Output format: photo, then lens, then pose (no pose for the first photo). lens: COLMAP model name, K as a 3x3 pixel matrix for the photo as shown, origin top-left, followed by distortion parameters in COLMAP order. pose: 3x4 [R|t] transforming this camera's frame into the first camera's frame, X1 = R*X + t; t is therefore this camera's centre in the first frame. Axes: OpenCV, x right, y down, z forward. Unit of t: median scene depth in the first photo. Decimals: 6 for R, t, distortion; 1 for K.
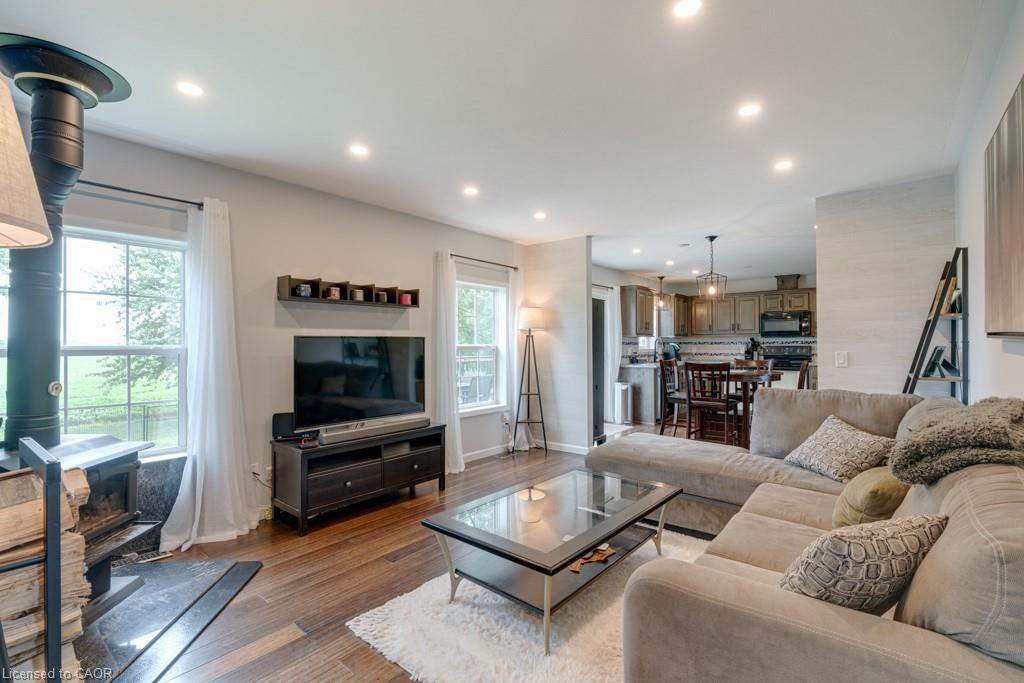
lens RADIAL K [[467.4, 0, 510.5], [0, 467.4, 343.2], [0, 0, 1]] dist [-0.014480, 0.002115]
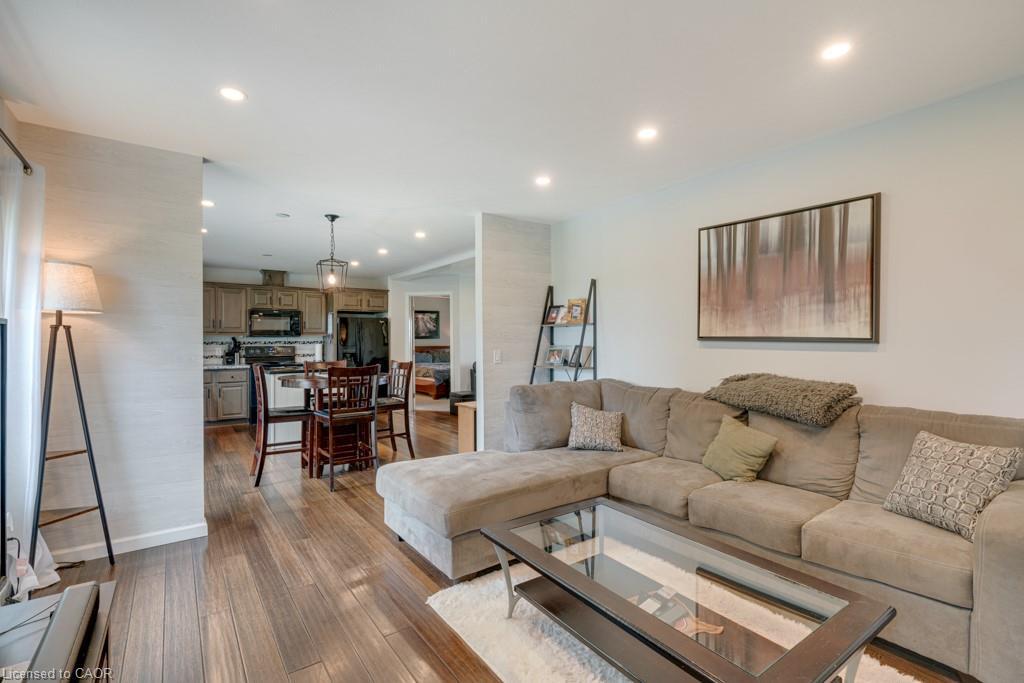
lens RADIAL K [[467.4, 0, 503.1], [0, 467.4, 341.2], [0, 0, 1]] dist [-0.014480, 0.002115]
pose [[0.254644, 0.004526, 0.967024, -0.193841], [0.001254, 0.999987, -0.005011, 0.001113], [-0.967034, 0.002489, 0.254634, 0.319625]]
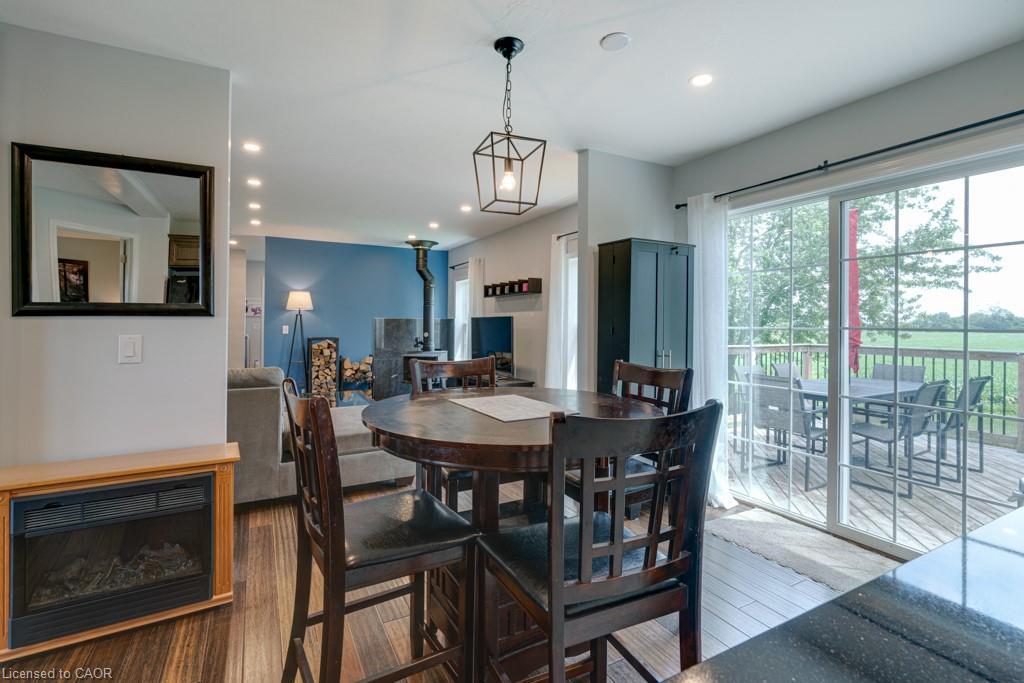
lens RADIAL K [[467.4, 0, 516.4], [0, 467.4, 320.7], [0, 0, 1]] dist [-0.014480, 0.002115]
pose [[-0.356453, -0.002665, -0.934309, 0.520708], [-0.001462, 0.999996, -0.002295, 0.001795], [0.934312, 0.000548, -0.356456, 0.748821]]
